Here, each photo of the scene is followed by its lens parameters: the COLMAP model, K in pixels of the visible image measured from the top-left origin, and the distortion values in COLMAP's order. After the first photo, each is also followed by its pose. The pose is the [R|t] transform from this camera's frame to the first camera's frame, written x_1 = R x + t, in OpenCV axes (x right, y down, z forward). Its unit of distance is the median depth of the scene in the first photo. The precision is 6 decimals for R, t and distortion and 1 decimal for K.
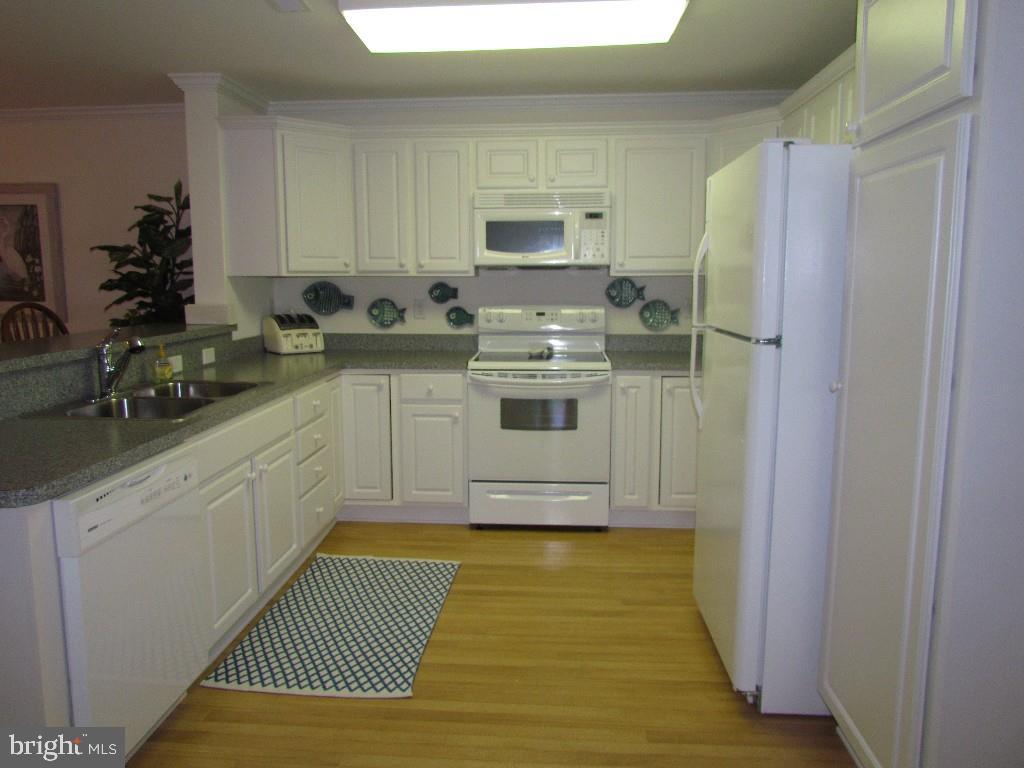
lens RADIAL K [[731.1, 0, 506.5], [0, 731.1, 381.8], [0, 0, 1]] dist [-0.025436, 0.009899]
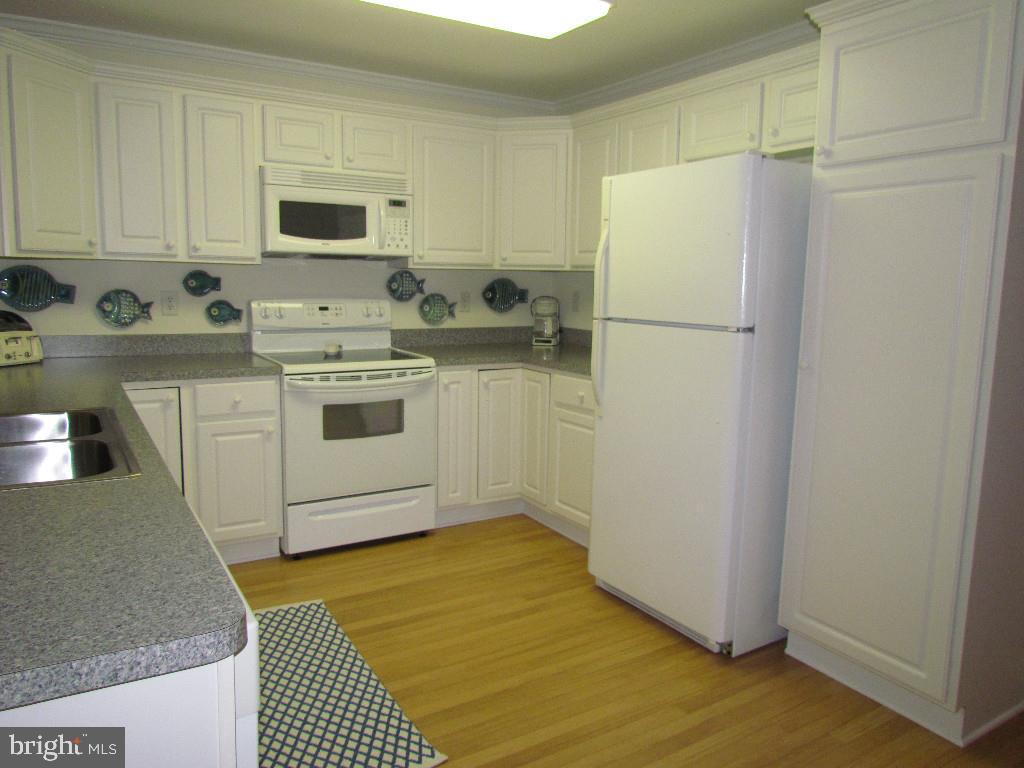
lens RADIAL K [[731.1, 0, 502.3], [0, 731.1, 377.6], [0, 0, 1]] dist [-0.025436, 0.009899]
pose [[0.806305, -0.059467, 0.588503, -0.340962], [0.058104, 0.998084, 0.021247, -0.015993], [-0.588639, 0.017063, 0.808216, 0.166391]]
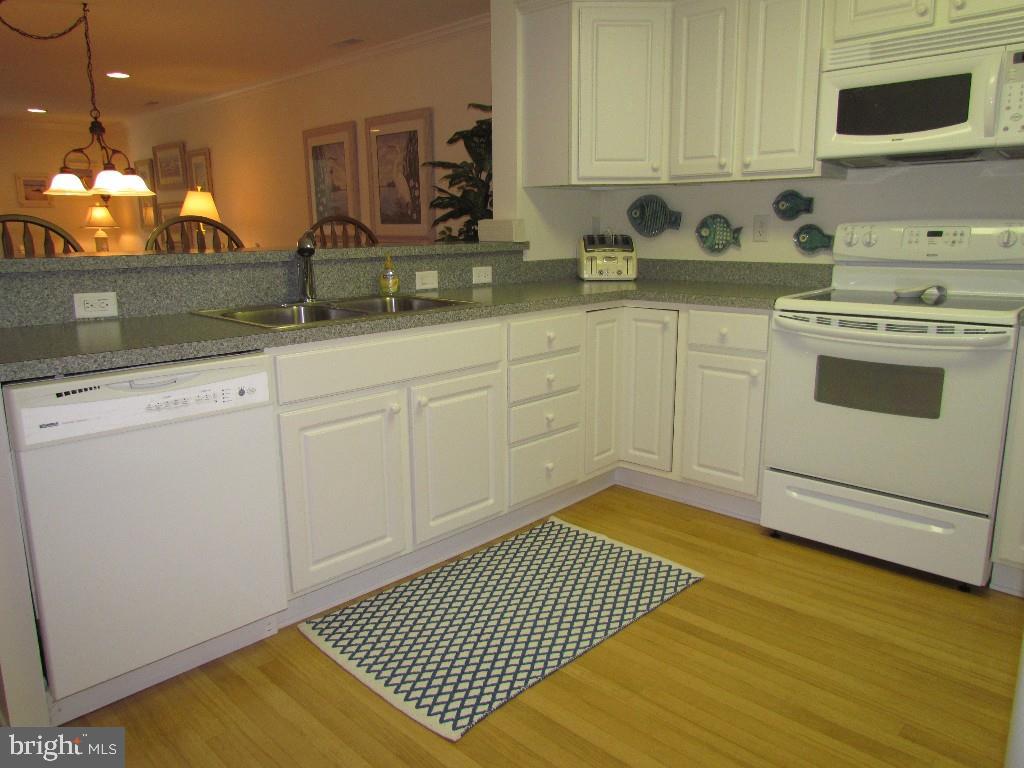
lens RADIAL K [[731.1, 0, 515.1], [0, 731.1, 378.8], [0, 0, 1]] dist [-0.025436, 0.009899]
pose [[0.768867, 0.121878, -0.627686, 0.196792], [-0.082911, 0.992381, 0.091131, 0.006147], [0.634010, -0.018025, 0.773114, 0.304343]]
